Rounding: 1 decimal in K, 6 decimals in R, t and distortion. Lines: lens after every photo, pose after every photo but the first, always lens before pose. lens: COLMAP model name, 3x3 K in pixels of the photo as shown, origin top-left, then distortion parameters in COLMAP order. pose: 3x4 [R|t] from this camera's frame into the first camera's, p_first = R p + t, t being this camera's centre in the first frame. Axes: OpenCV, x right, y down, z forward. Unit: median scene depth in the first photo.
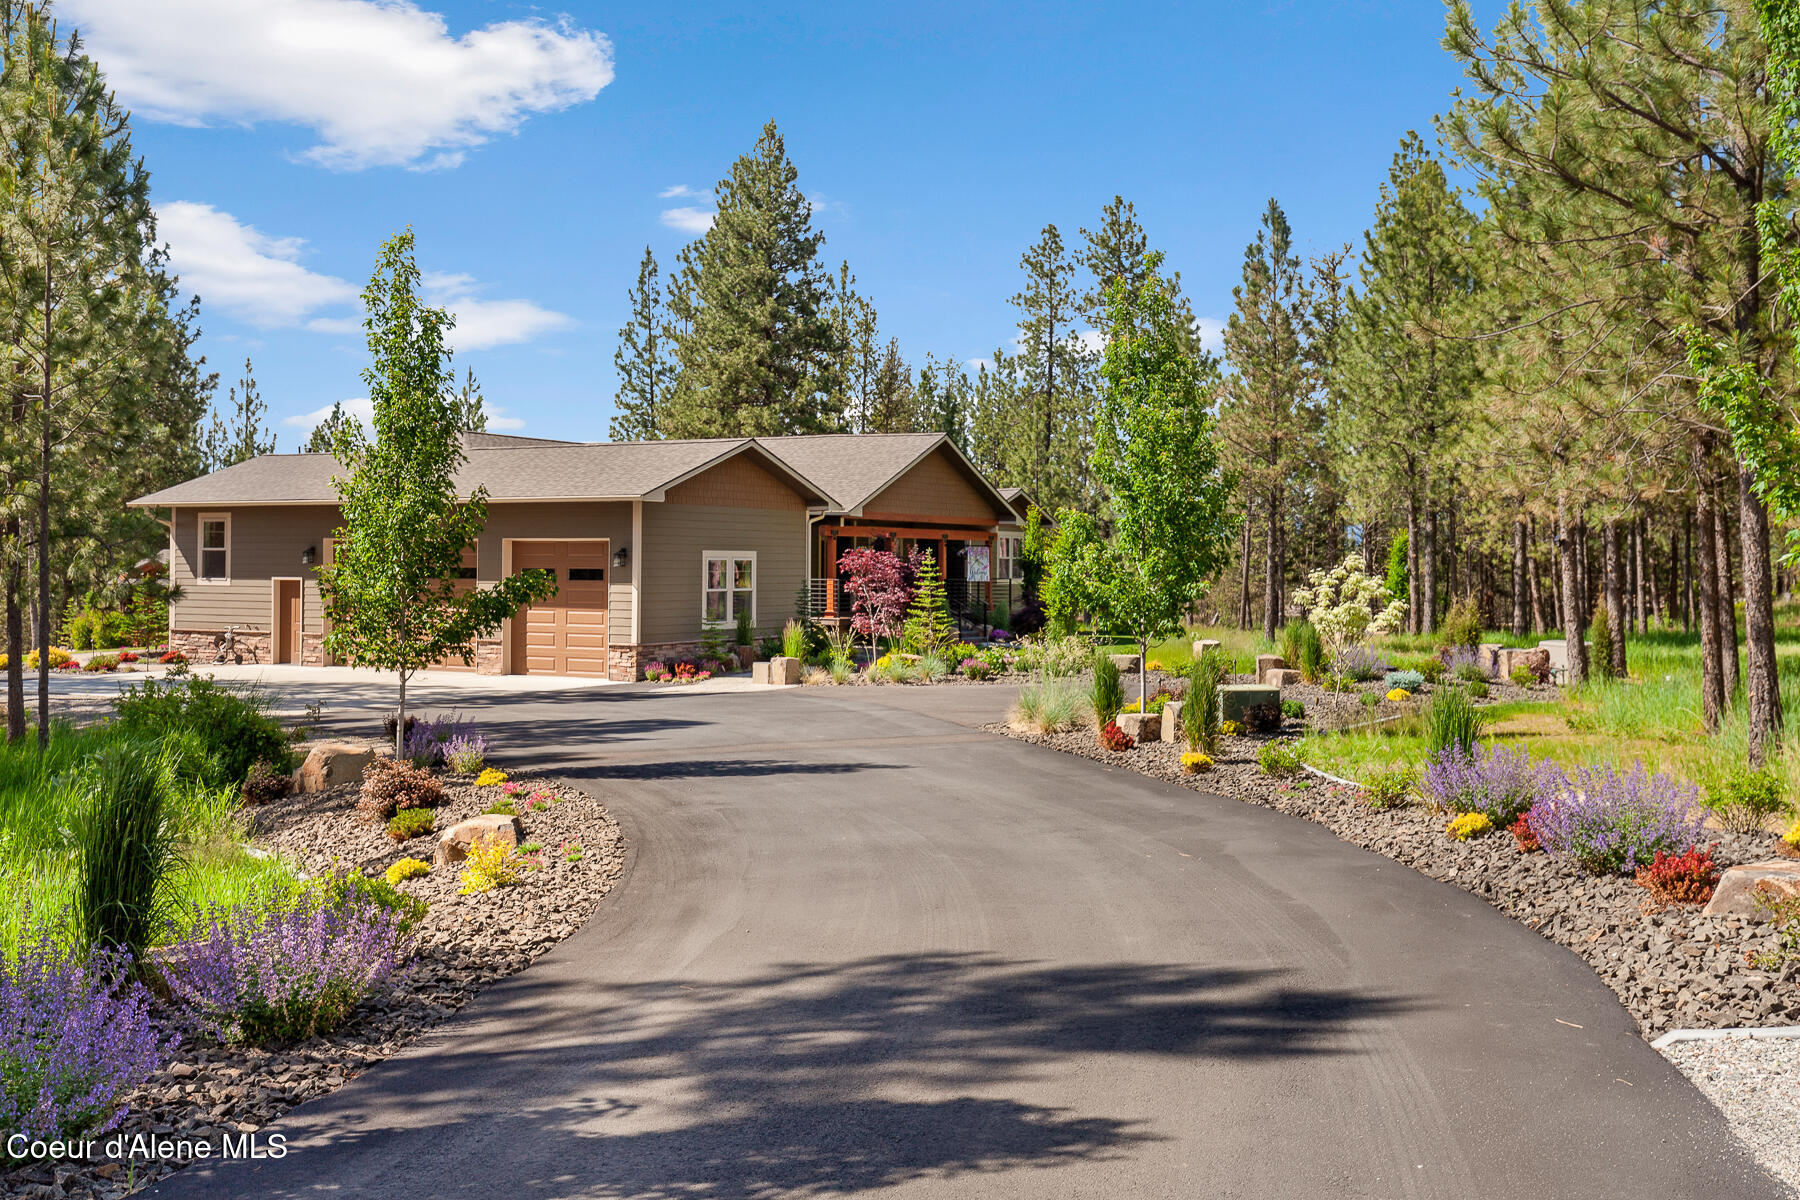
lens RADIAL K [[1731.5, 0, 978.7], [0, 1731.5, 590.5], [0, 0, 1]] dist [-0.019522, 0.000000]
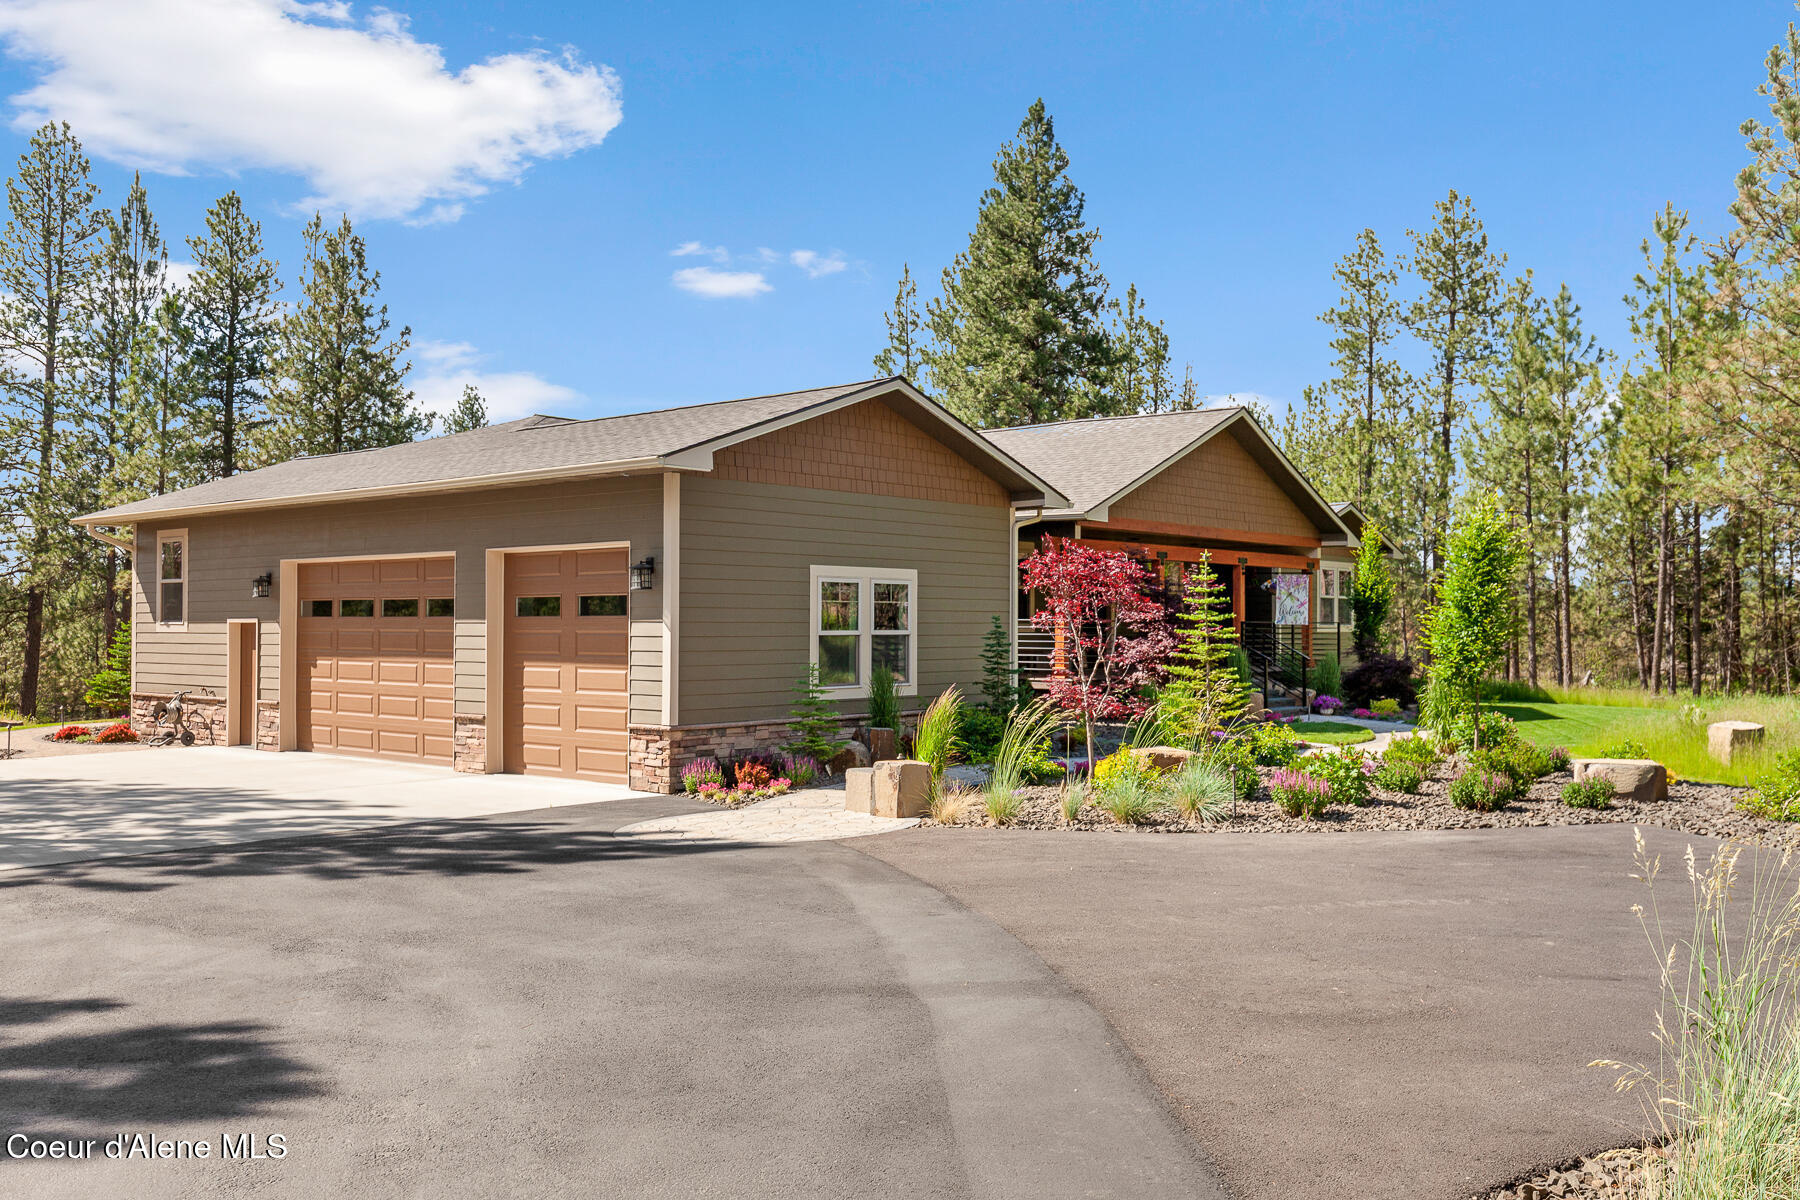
lens RADIAL K [[1483.3, 0, 881.9], [0, 1483.3, 655.8], [0, 0, 1]] dist [0.005824, 0.012546]
pose [[0.965506, -0.002659, -0.260369, -0.004223], [0.003419, 0.999991, 0.002469, 0.004831], [0.260360, -0.003274, 0.965506, 0.386506]]
